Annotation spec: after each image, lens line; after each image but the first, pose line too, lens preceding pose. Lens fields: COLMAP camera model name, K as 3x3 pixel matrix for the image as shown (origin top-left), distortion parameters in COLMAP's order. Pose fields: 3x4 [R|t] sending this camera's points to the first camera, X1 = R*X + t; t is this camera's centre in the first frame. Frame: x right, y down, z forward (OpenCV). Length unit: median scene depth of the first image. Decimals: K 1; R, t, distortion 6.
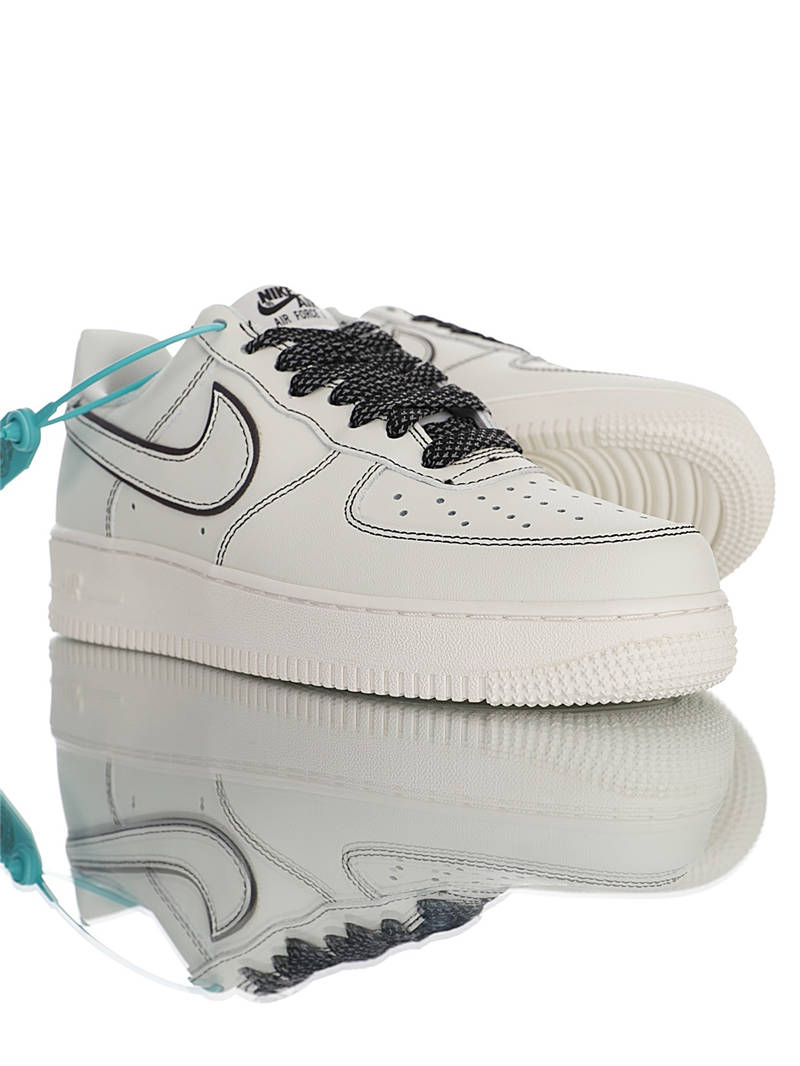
lens RADIAL K [[1245.7, 0, 400.0], [0, 1245.7, 533.0], [0, 0, 1]] dist [0.005922, -0.005707]
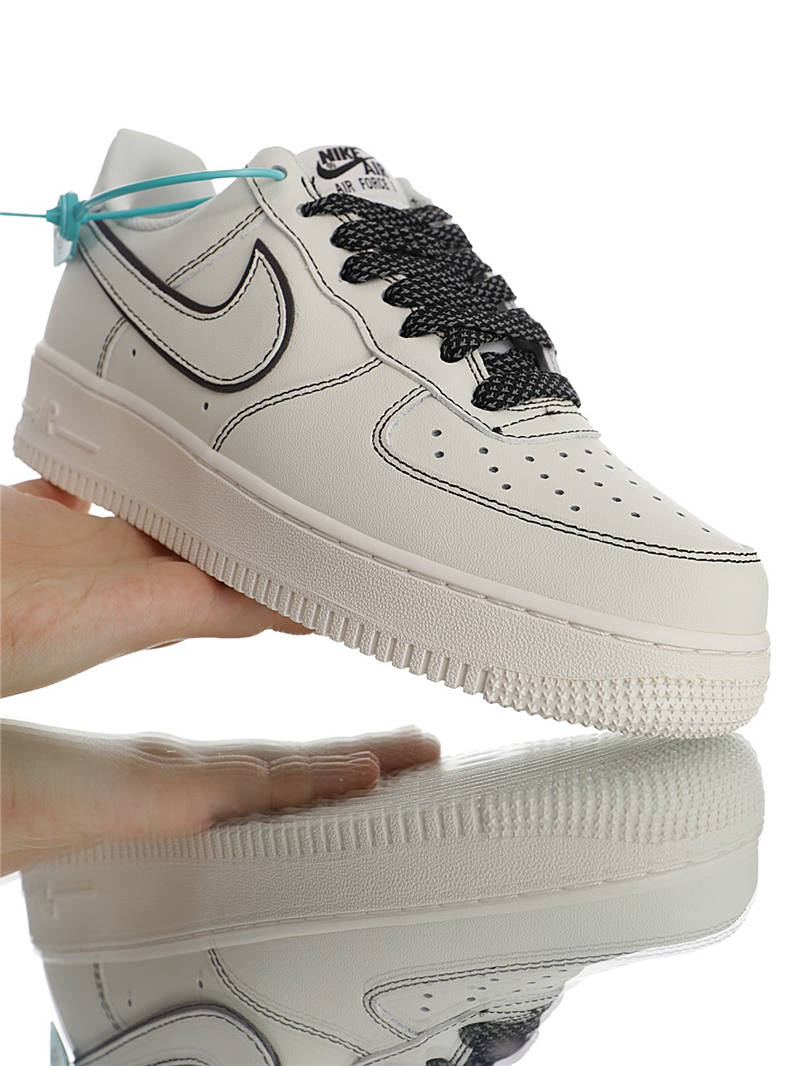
lens RADIAL K [[1245.1, 0, 400.0], [0, 1245.1, 533.0], [0, 0, 1]] dist [-0.029536, -0.007393]
pose [[0.969085, 0.242535, 0.045294, -0.043993], [-0.246310, 0.961684, 0.120395, -0.054150], [-0.014358, -0.127829, 0.991692, 0.120867]]
